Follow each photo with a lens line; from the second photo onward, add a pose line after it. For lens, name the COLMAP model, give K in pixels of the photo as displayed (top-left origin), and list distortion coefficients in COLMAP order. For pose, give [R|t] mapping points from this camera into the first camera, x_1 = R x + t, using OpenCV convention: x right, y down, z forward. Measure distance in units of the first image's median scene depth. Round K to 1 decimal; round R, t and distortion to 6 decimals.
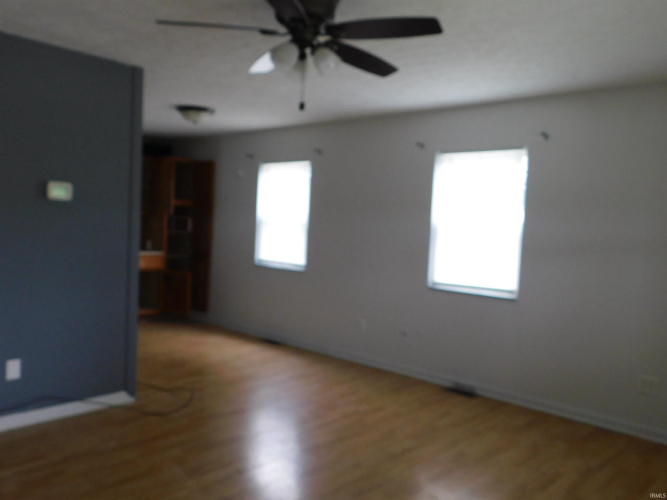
lens RADIAL K [[534.5, 0, 333.0], [0, 534.5, 270.3], [0, 0, 1]] dist [0.000187, 0.000137]
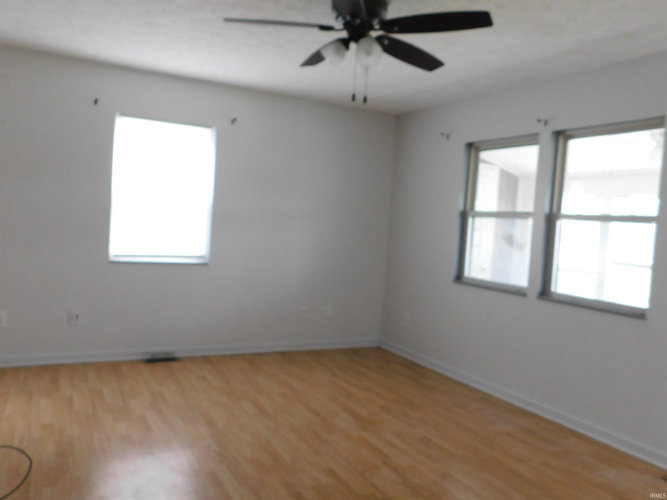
lens RADIAL K [[555.6, 0, 335.8], [0, 555.6, 252.2], [0, 0, 1]] dist [0.016395, 0.014360]
pose [[0.351392, -0.084163, 0.932438, -0.645752], [0.026294, 0.996445, 0.080031, -0.053707], [-0.935859, -0.003605, 0.352356, 0.340455]]
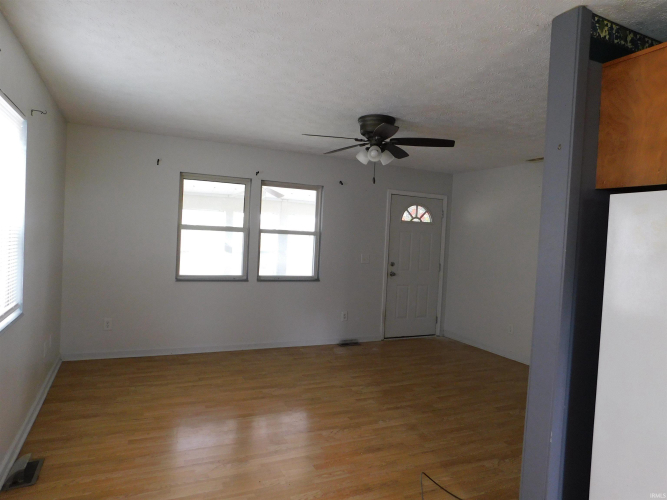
lens RADIAL K [[440.4, 0, 333.5], [0, 440.4, 250.0], [0, 0, 1]] dist [-0.066126, 0.053444]
pose [[-0.920154, -0.115123, 0.374250, -0.294930], [-0.073934, 0.989691, 0.122659, -0.142200], [-0.384513, 0.085195, -0.919180, 1.387304]]
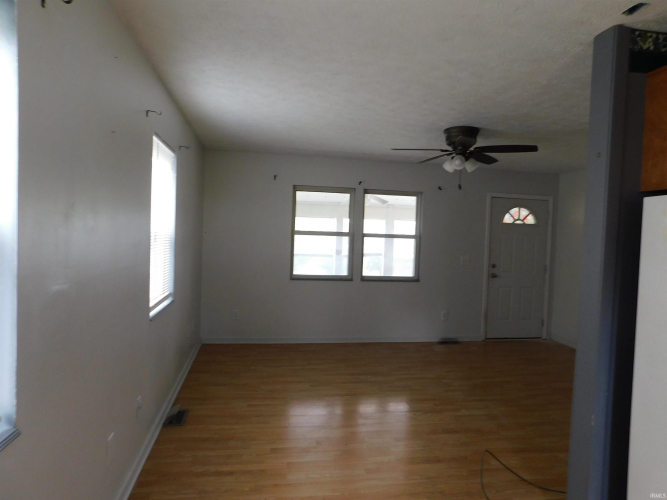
lens RADIAL K [[440.4, 0, 333.5], [0, 440.4, 250.0], [0, 0, 1]] dist [-0.066126, 0.053444]
pose [[-0.784699, -0.106259, 0.610701, -0.399182], [-0.033555, 0.991035, 0.129320, -0.155888], [-0.618968, 0.080986, -0.781230, 1.450909]]
